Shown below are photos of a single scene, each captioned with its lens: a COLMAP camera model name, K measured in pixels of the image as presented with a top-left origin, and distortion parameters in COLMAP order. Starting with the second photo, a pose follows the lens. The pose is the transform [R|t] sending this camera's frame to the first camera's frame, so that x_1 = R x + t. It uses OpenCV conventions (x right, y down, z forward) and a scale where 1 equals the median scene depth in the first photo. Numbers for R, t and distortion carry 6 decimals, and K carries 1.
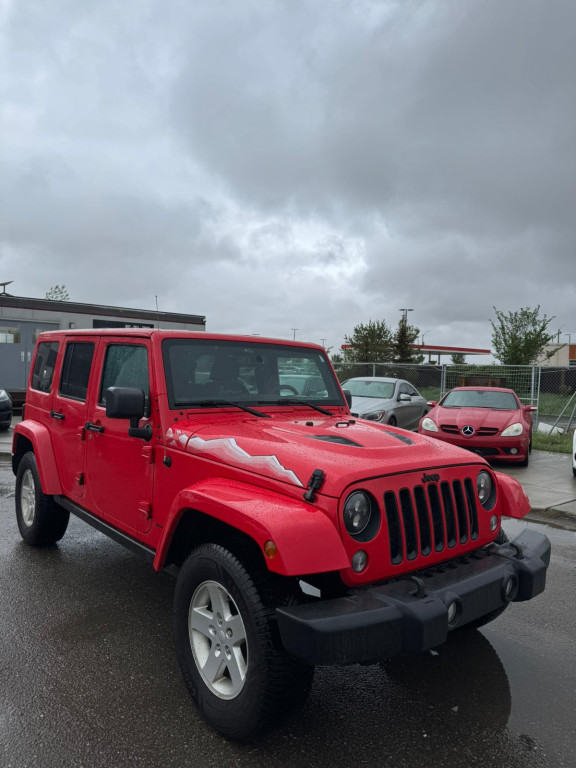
lens RADIAL K [[531.6, 0, 300.9], [0, 531.6, 381.8], [0, 0, 1]] dist [0.049364, 0.000418]
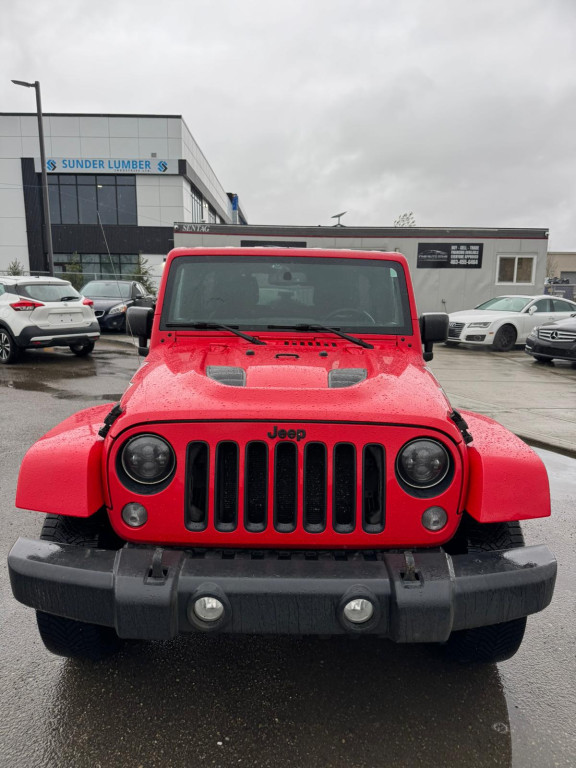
lens RADIAL K [[564.9, 0, 314.1], [0, 564.9, 358.8], [0, 0, 1]] dist [0.105157, -0.118196]
pose [[0.783409, 0.060328, -0.618572, 0.521193], [-0.006647, 0.996034, 0.088722, 0.008134], [0.621471, -0.065394, 0.780703, 0.306072]]
